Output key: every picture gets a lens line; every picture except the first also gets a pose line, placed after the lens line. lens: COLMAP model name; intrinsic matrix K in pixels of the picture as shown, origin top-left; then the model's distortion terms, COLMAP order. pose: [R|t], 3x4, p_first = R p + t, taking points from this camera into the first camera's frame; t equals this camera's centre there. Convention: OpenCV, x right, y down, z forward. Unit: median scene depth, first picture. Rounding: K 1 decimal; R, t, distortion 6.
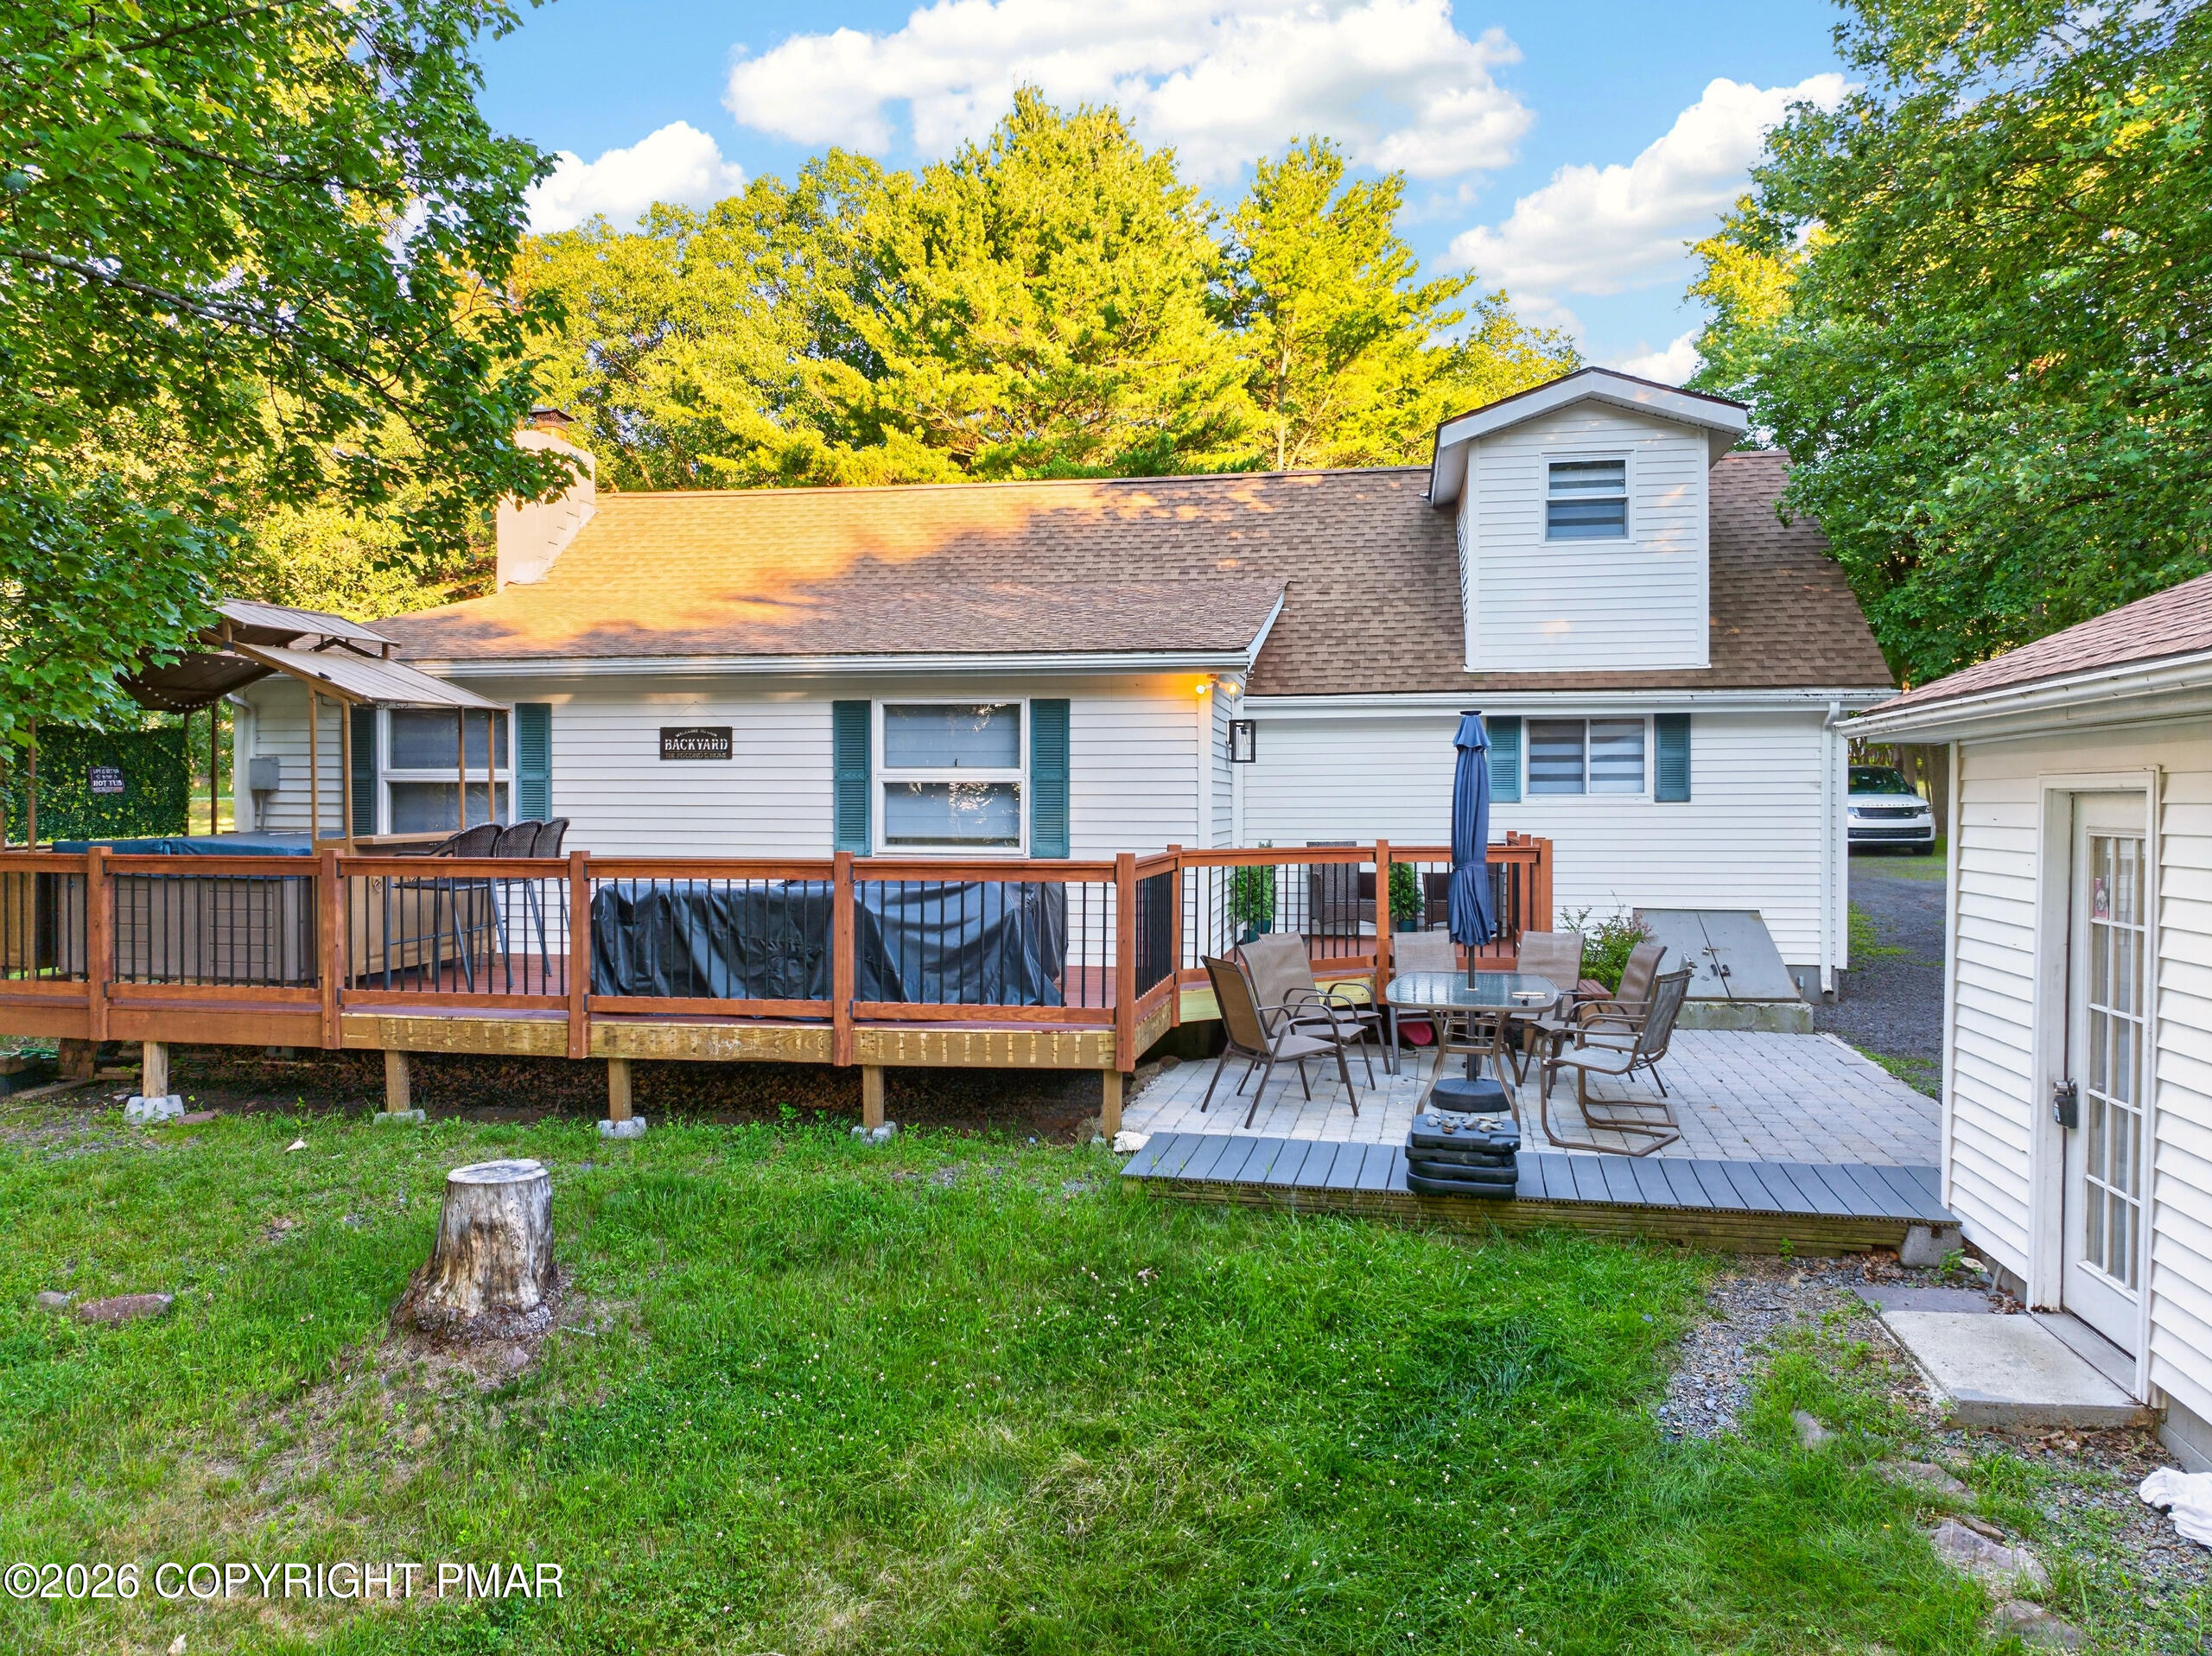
lens RADIAL K [[1487.0, 0, 1106.0], [0, 1487.0, 828.0], [0, 0, 1]] dist [0.044353, -0.148017]
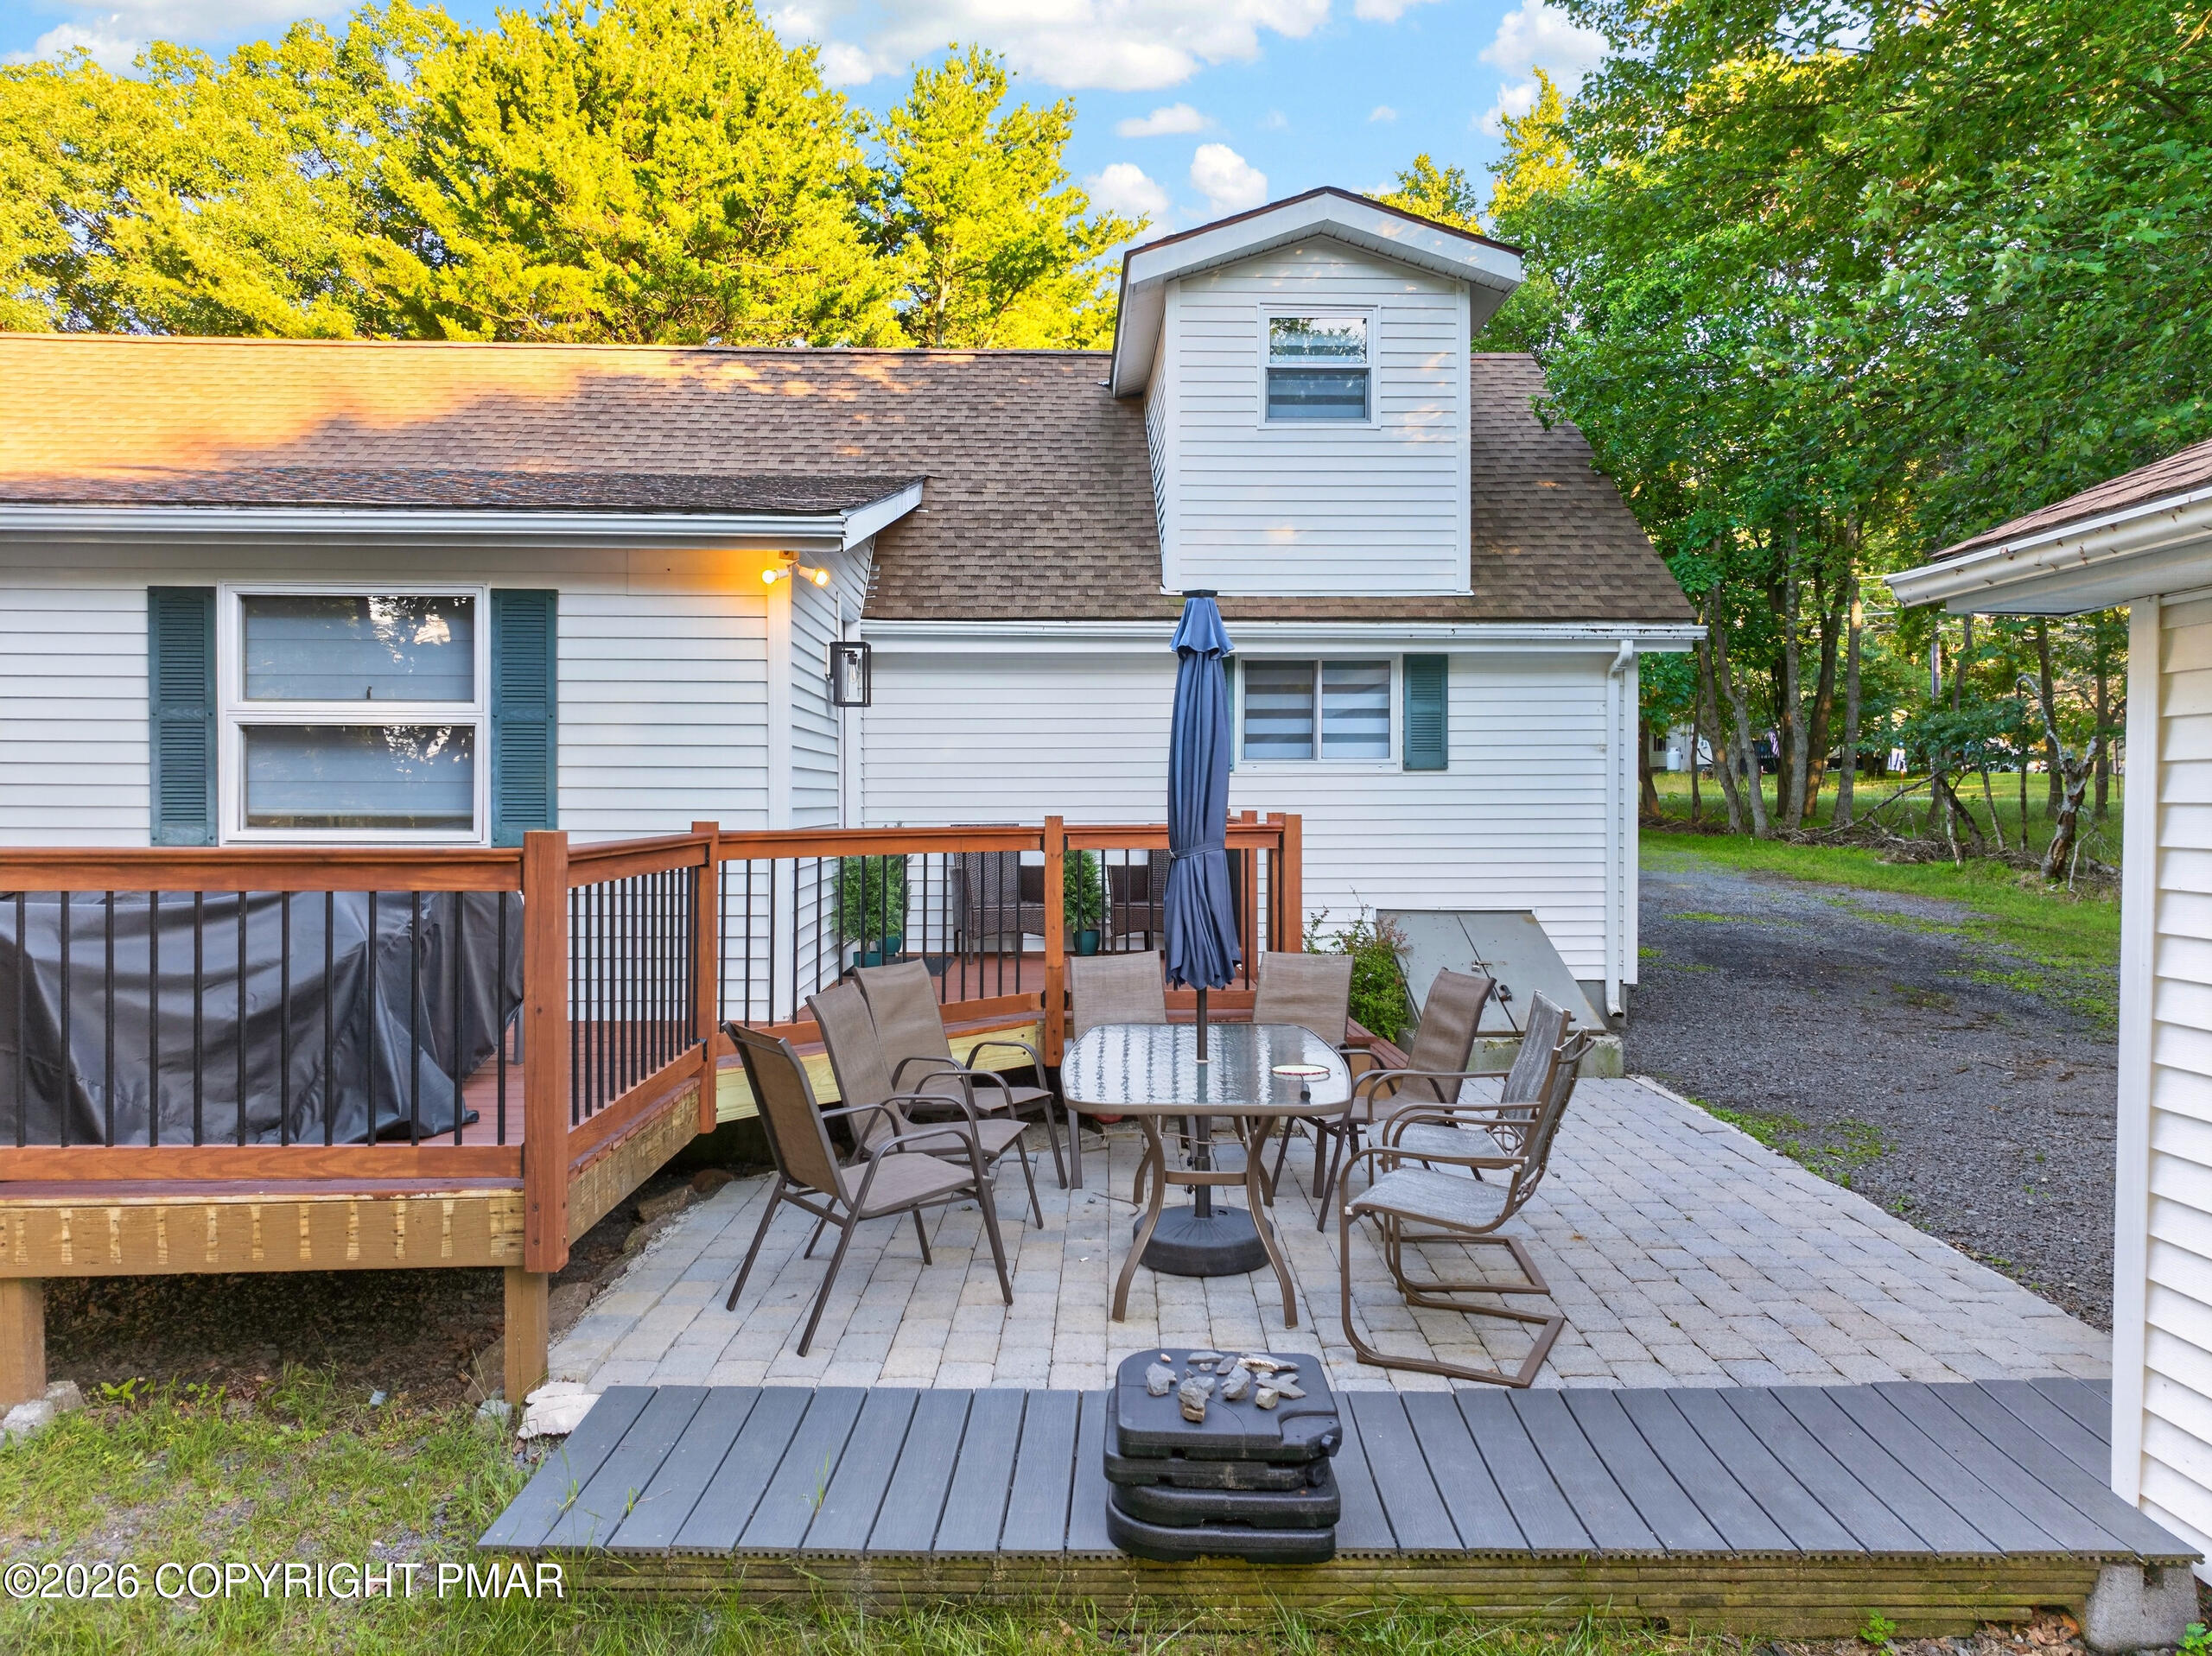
lens RADIAL K [[1464.4, 0, 1106.0], [0, 1464.4, 828.0], [0, 0, 1]] dist [0.033034, 0.001777]
pose [[0.975884, -0.003176, 0.218267, 0.054113], [0.002598, 0.999992, 0.002931, 0.009297], [-0.218274, -0.002293, 0.975885, 0.294107]]
